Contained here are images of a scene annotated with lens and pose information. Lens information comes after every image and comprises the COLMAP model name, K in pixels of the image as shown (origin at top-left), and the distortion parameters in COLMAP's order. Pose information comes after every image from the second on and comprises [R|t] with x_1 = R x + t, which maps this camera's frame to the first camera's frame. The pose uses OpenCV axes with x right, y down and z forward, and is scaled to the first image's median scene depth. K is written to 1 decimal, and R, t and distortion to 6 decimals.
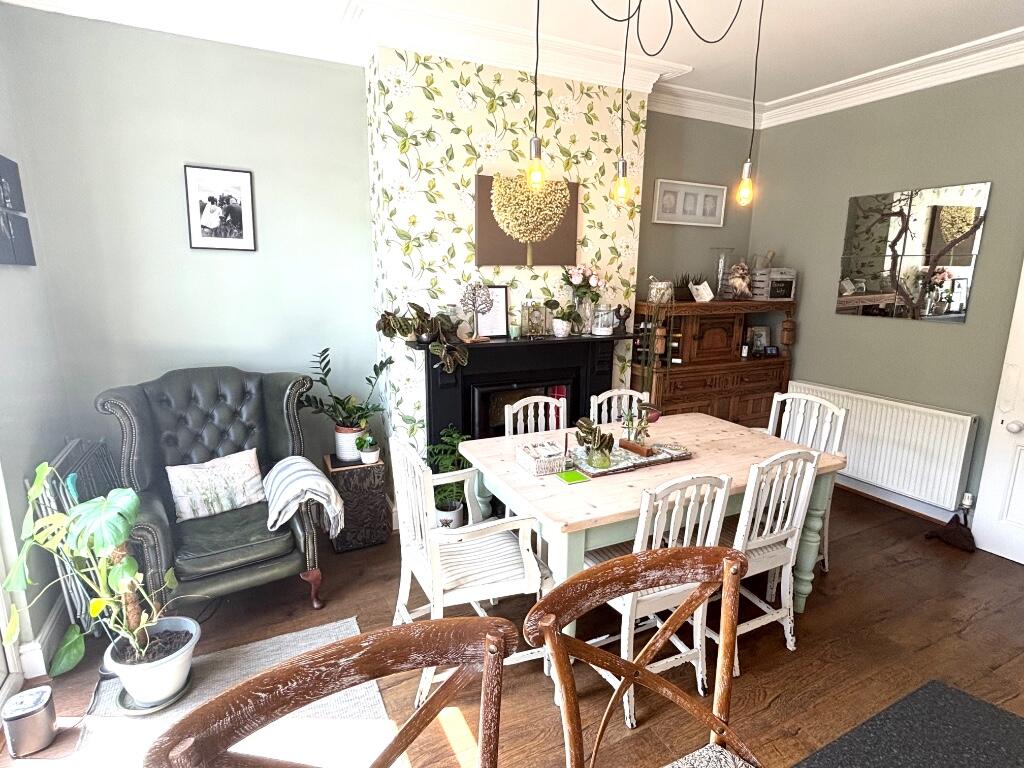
lens RADIAL K [[534.2, 0, 507.9], [0, 534.2, 384.6], [0, 0, 1]] dist [0.006064, 0.000363]
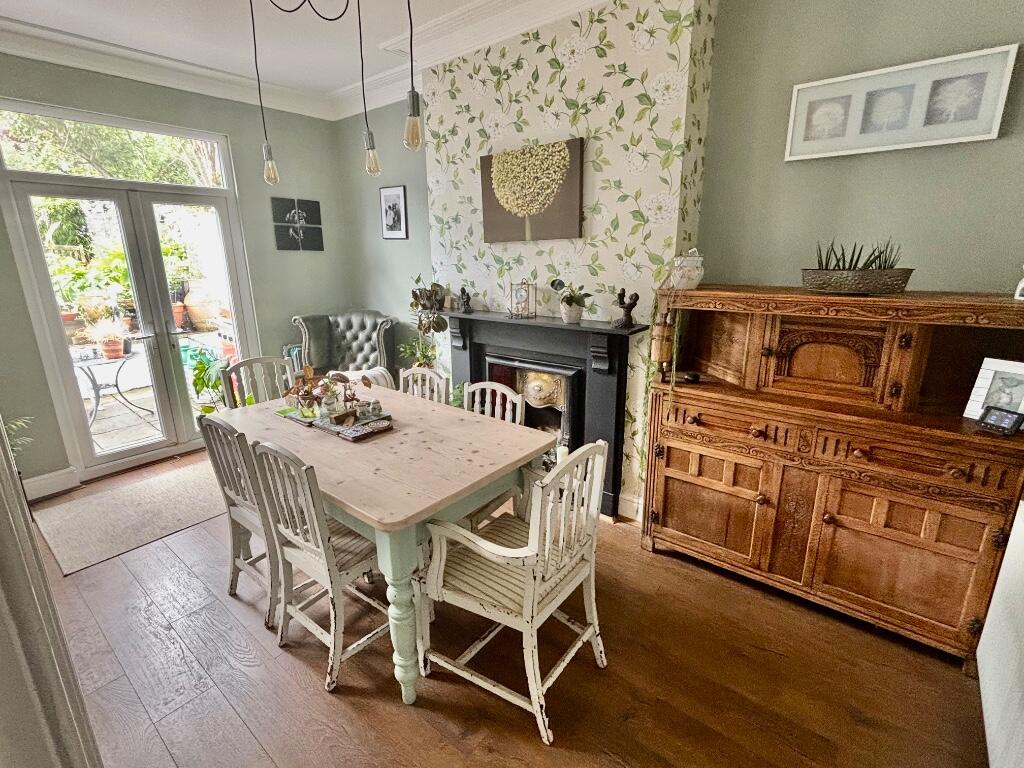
lens RADIAL K [[493.3, 0, 507.0], [0, 493.3, 382.0], [0, 0, 1]] dist [0.003106, 0.001083]
pose [[0.411965, 0.213487, -0.885838, 0.863605], [-0.181443, 0.971917, 0.149851, -0.103513], [0.892952, 0.098996, 0.439132, 0.609764]]
